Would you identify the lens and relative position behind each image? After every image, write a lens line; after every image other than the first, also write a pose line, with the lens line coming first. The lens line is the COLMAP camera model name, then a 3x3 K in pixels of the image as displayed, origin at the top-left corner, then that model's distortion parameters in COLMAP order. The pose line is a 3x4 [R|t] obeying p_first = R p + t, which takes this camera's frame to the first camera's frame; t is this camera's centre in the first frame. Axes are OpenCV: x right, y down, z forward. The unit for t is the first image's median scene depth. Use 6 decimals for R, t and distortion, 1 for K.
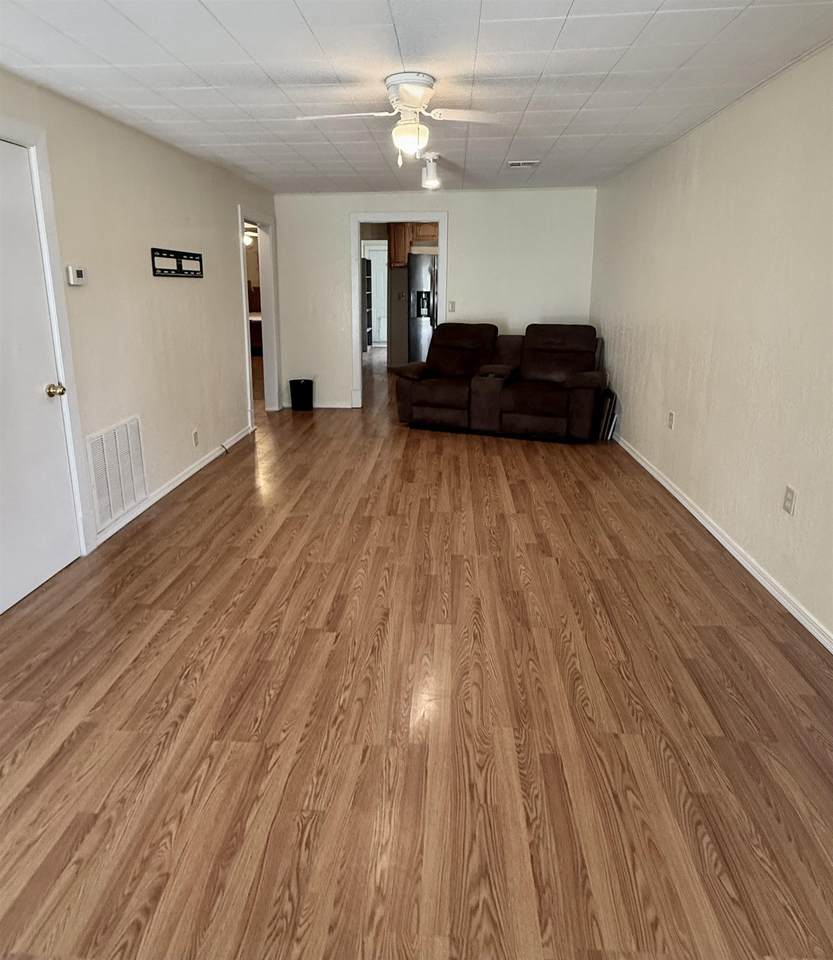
lens RADIAL K [[579.8, 0, 415.9], [0, 579.8, 397.3], [0, 0, 1]] dist [-0.005364, -0.000491]
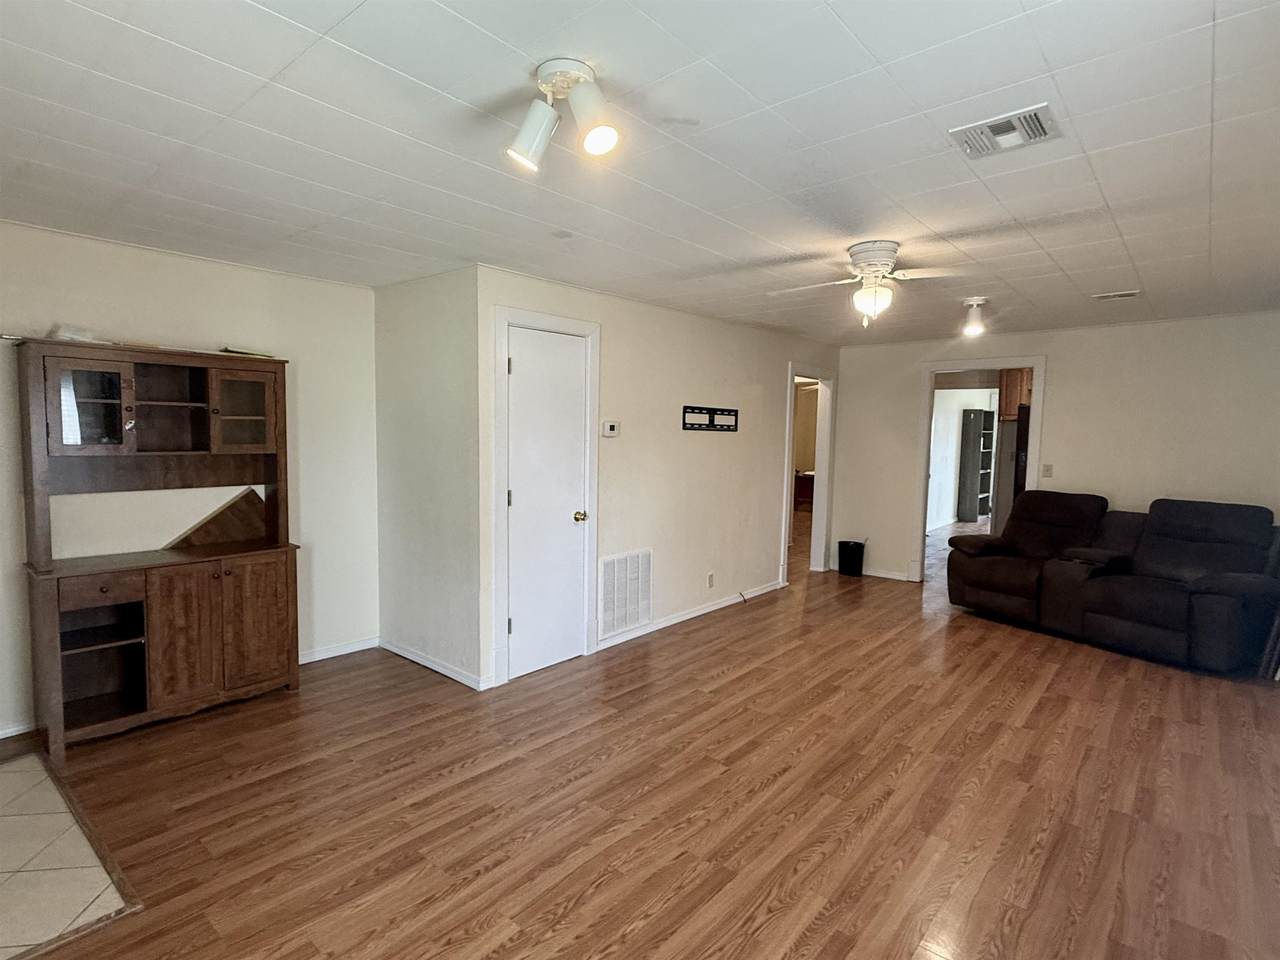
lens RADIAL K [[659.6, 0, 633.5], [0, 659.6, 480.9], [0, 0, 1]] dist [-0.005083, 0.000390]
pose [[0.796477, 0.057636, -0.601916, 0.343616], [-0.132566, 0.987873, -0.080824, 0.010996], [0.589958, 0.144168, 0.794459, -0.102243]]
